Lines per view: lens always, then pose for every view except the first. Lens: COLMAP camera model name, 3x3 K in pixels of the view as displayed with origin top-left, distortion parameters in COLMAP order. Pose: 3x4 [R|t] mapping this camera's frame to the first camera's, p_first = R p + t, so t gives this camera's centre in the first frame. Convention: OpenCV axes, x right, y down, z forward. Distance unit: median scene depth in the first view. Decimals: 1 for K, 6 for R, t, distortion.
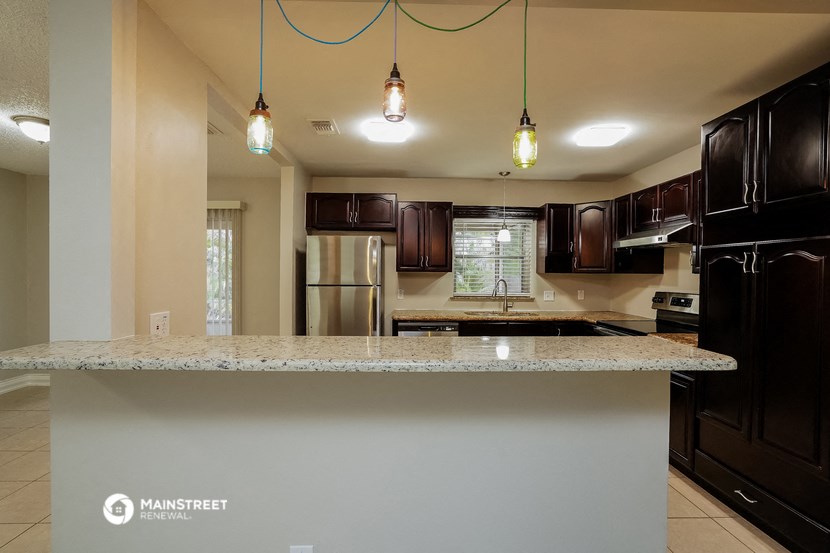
lens RADIAL K [[381.3, 0, 415.0], [0, 381.3, 276.5], [0, 0, 1]] dist [-0.023269, 0.000430]
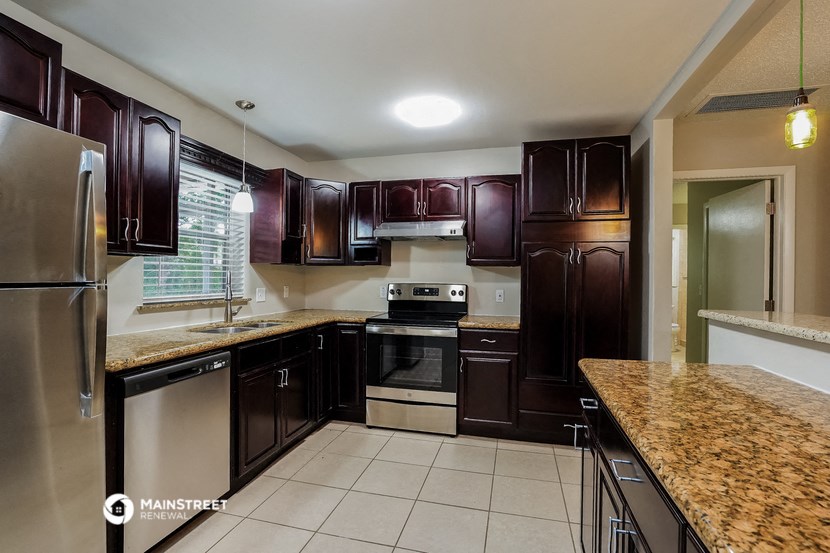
lens RADIAL K [[402.1, 0, 415.0], [0, 402.1, 276.5], [0, 0, 1]] dist [-0.002384, -0.000288]
pose [[0.283656, -0.006869, 0.958901, -0.334781], [0.001693, 0.999976, 0.006662, 0.012209], [-0.958925, -0.000267, 0.283661, 0.545794]]
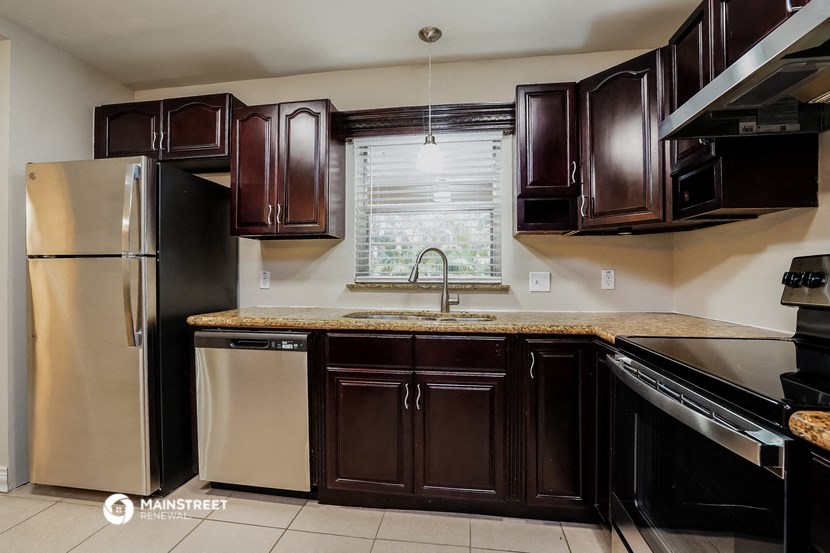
lens RADIAL K [[381.3, 0, 415.0], [0, 381.3, 276.5], [0, 0, 1]] dist [-0.023269, 0.000430]
pose [[0.982800, -0.008928, -0.184457, 0.311157], [0.007754, 0.999945, -0.007088, 0.050879], [0.184511, 0.005536, 0.982815, 0.521207]]
